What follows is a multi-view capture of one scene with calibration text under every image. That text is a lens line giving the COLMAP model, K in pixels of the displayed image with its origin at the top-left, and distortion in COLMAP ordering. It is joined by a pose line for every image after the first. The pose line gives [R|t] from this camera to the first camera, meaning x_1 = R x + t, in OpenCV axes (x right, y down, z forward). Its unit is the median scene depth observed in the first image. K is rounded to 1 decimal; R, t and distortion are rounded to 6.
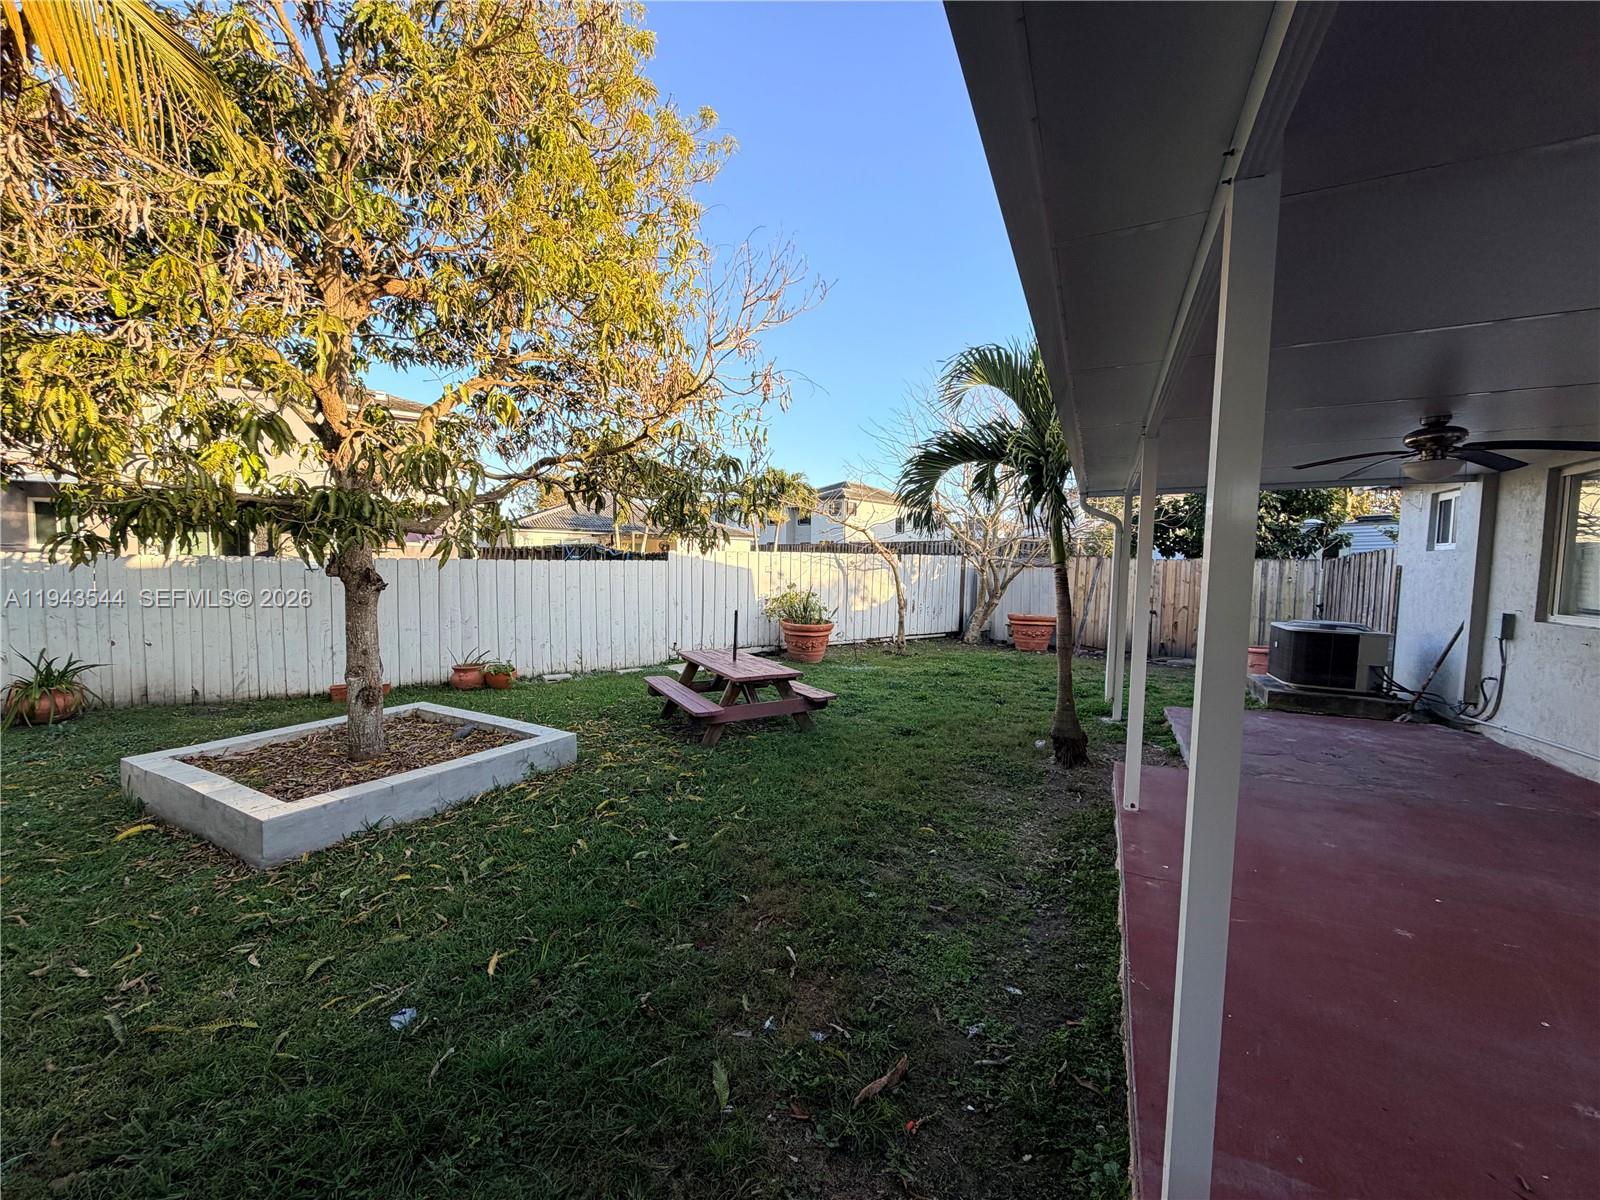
lens RADIAL K [[634.9, 0, 798.6], [0, 634.9, 603.1], [0, 0, 1]] dist [0.001438, 0.000019]
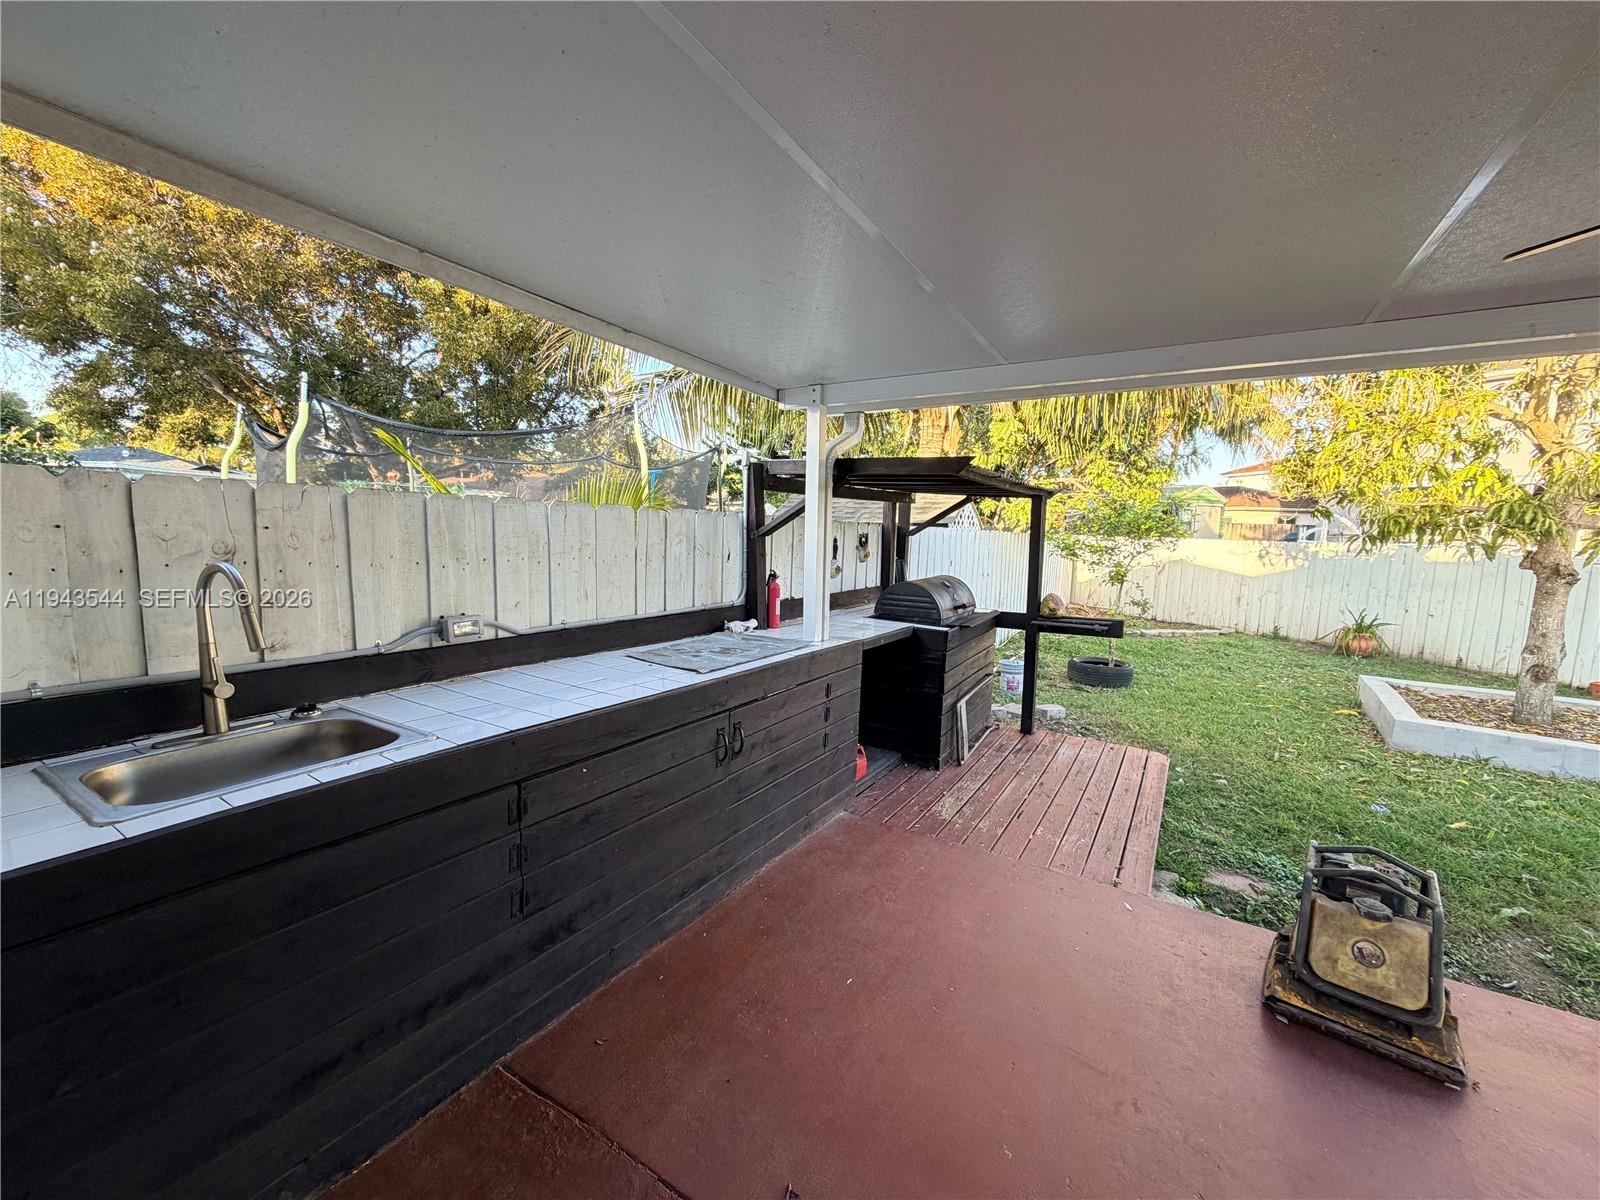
lens RADIAL K [[634.9, 0, 798.6], [0, 634.9, 603.1], [0, 0, 1]] dist [0.001438, 0.000019]
pose [[-0.107068, 0.105454, -0.988643, 0.550980], [-0.086572, 0.989594, 0.114931, 0.002247], [0.990476, 0.097894, -0.096825, -0.225324]]
